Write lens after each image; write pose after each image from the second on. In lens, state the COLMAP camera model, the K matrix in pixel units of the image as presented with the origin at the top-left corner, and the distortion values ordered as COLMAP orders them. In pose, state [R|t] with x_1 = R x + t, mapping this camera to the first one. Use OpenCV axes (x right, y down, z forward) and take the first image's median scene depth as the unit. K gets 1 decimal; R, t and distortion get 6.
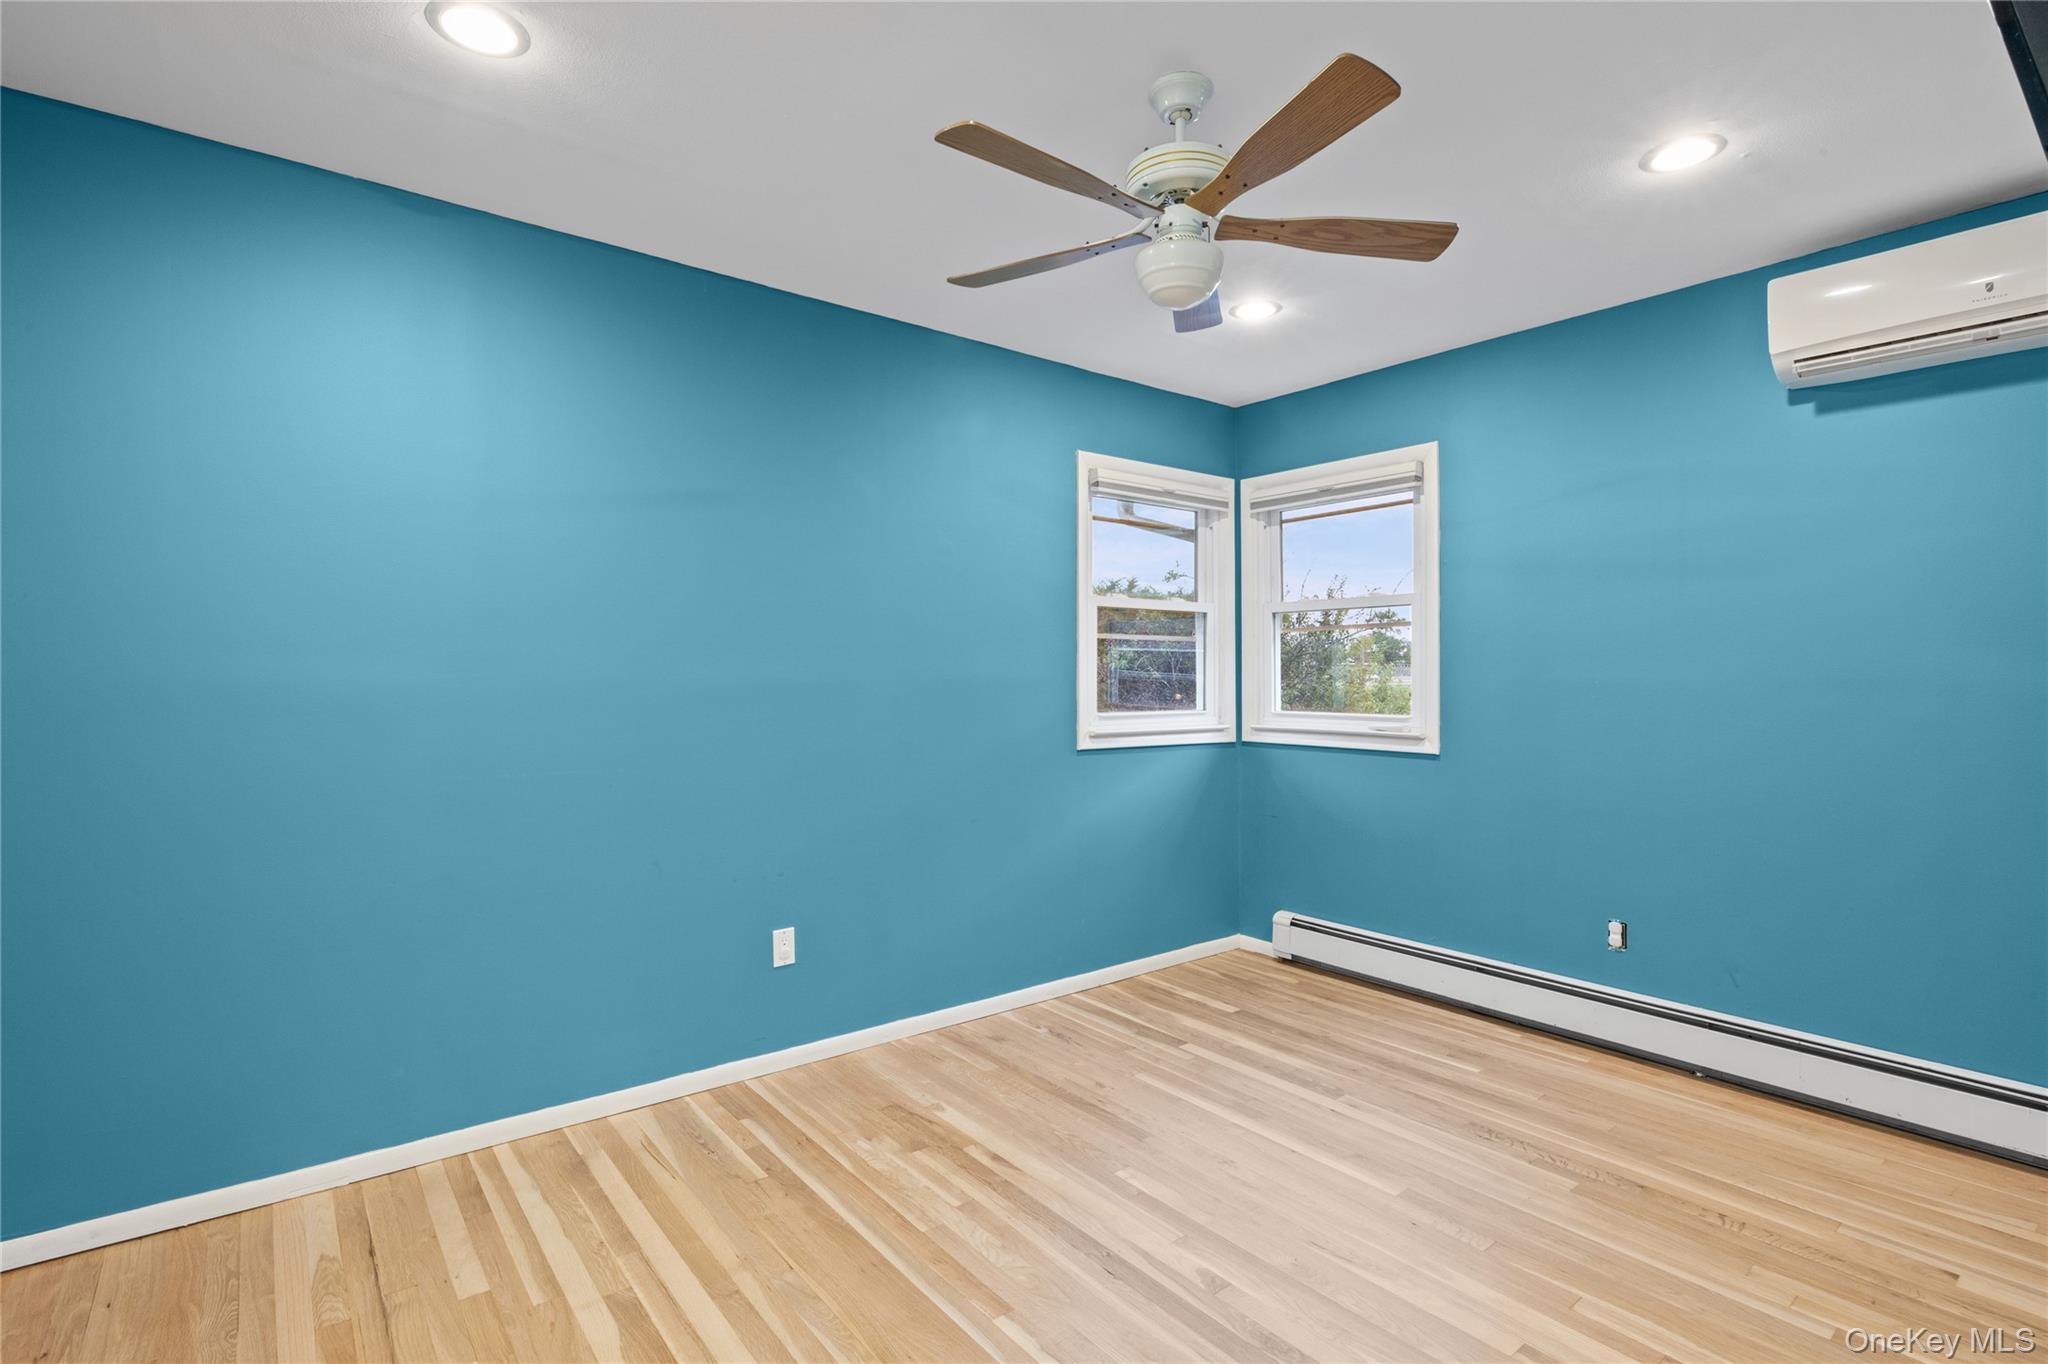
lens RADIAL K [[949.3, 0, 1021.4], [0, 949.3, 697.7], [0, 0, 1]] dist [-0.015754, 0.000819]
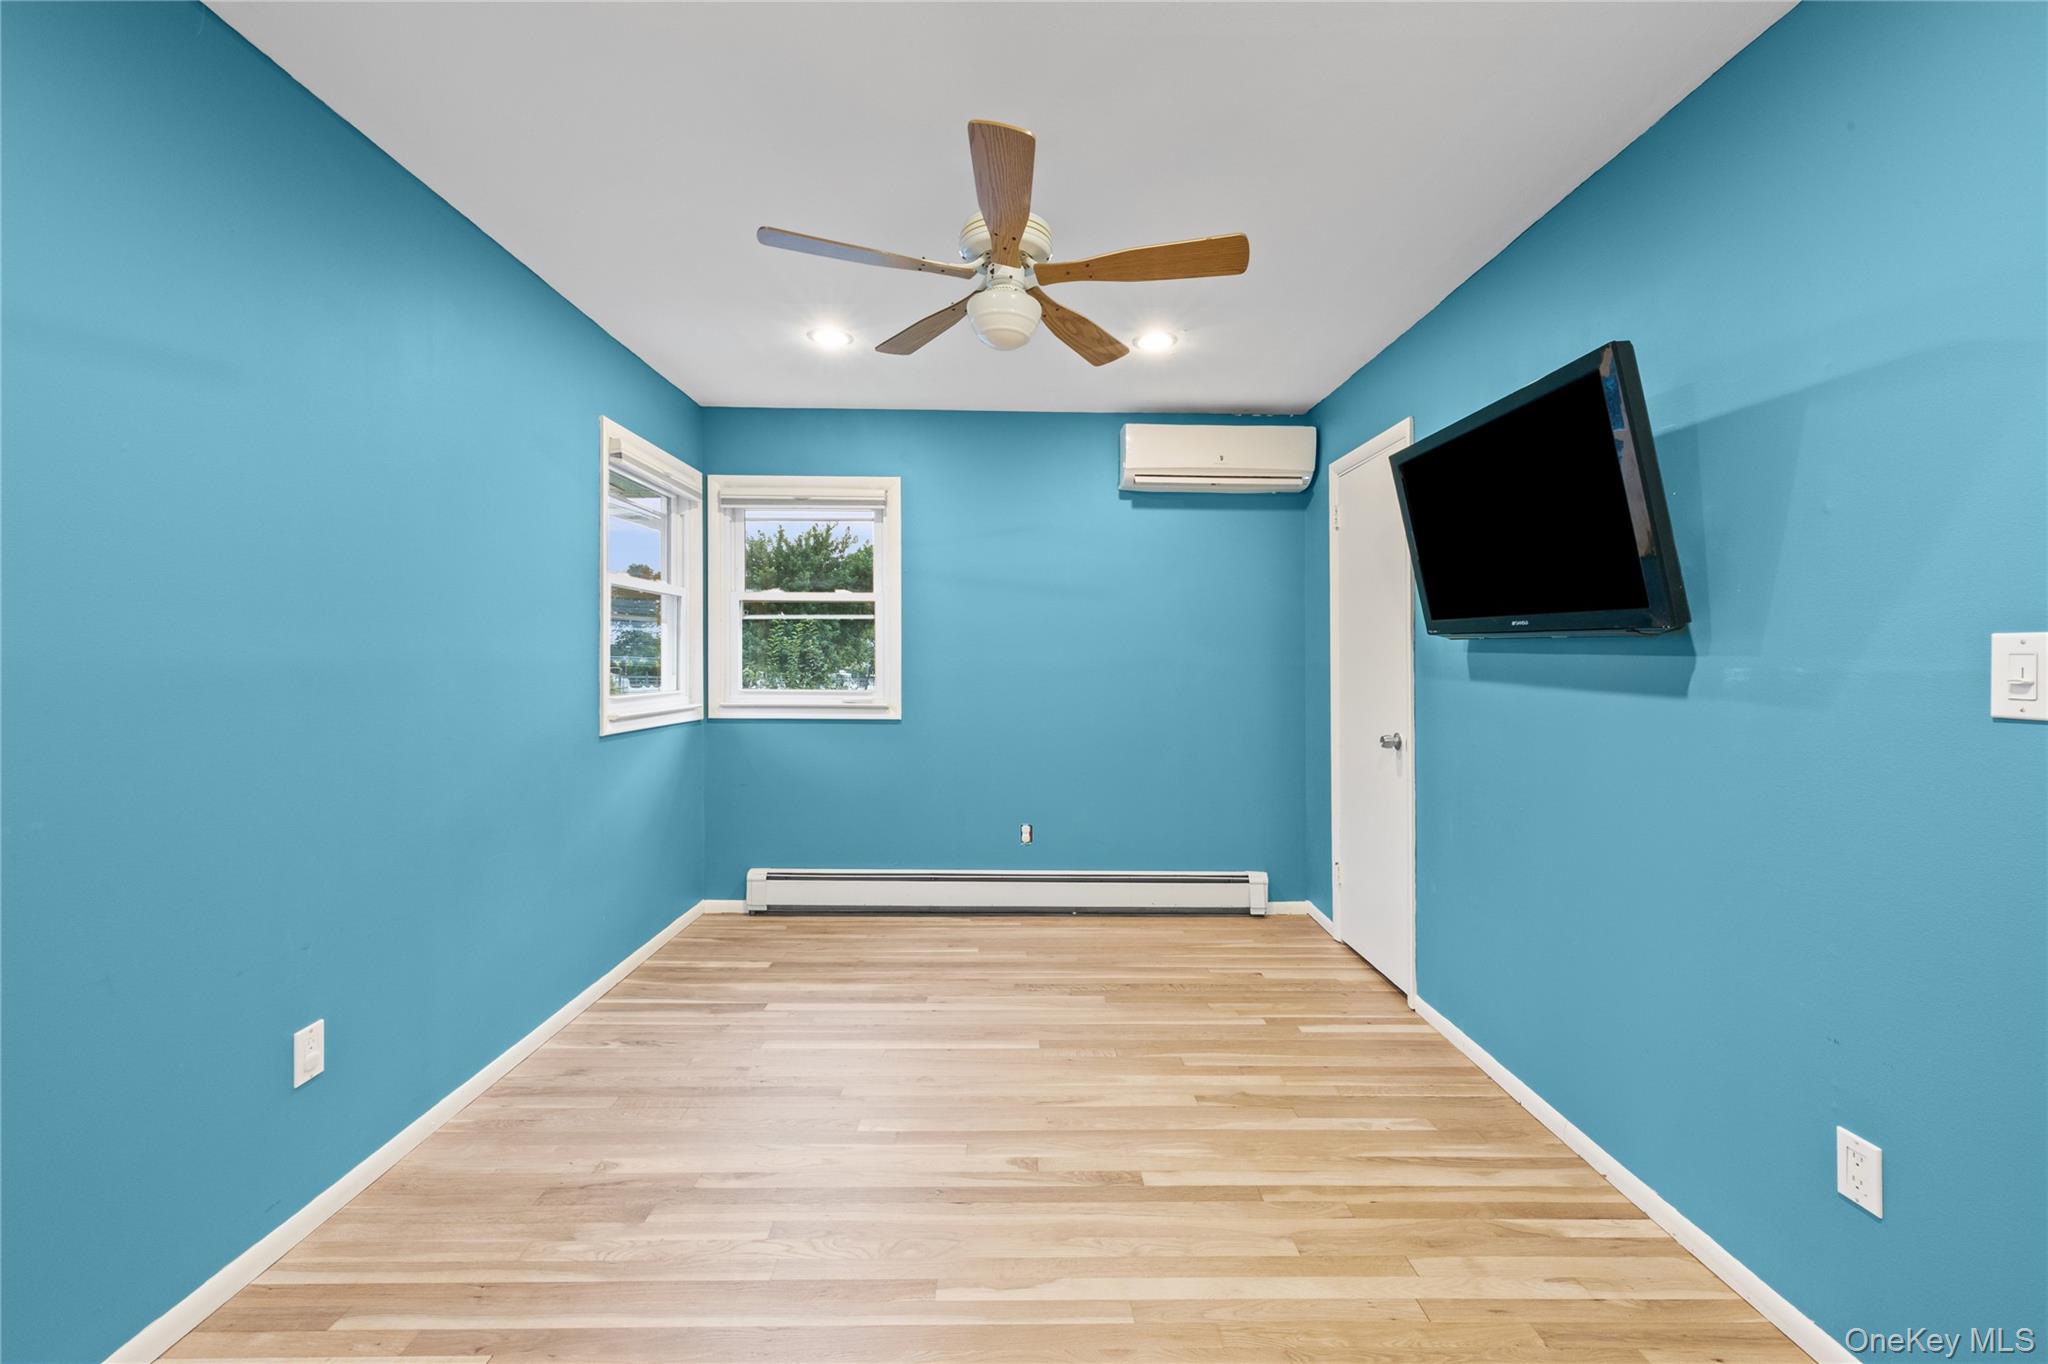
lens RADIAL K [[812.3, 0, 1002.4], [0, 812.3, 666.6], [0, 0, 1]] dist [-0.002058, 0.000408]
pose [[0.611403, -0.002366, 0.791316, -0.403942], [0.011101, 0.999923, -0.005588, -0.005398], [-0.791242, 0.012201, 0.611382, 0.244892]]
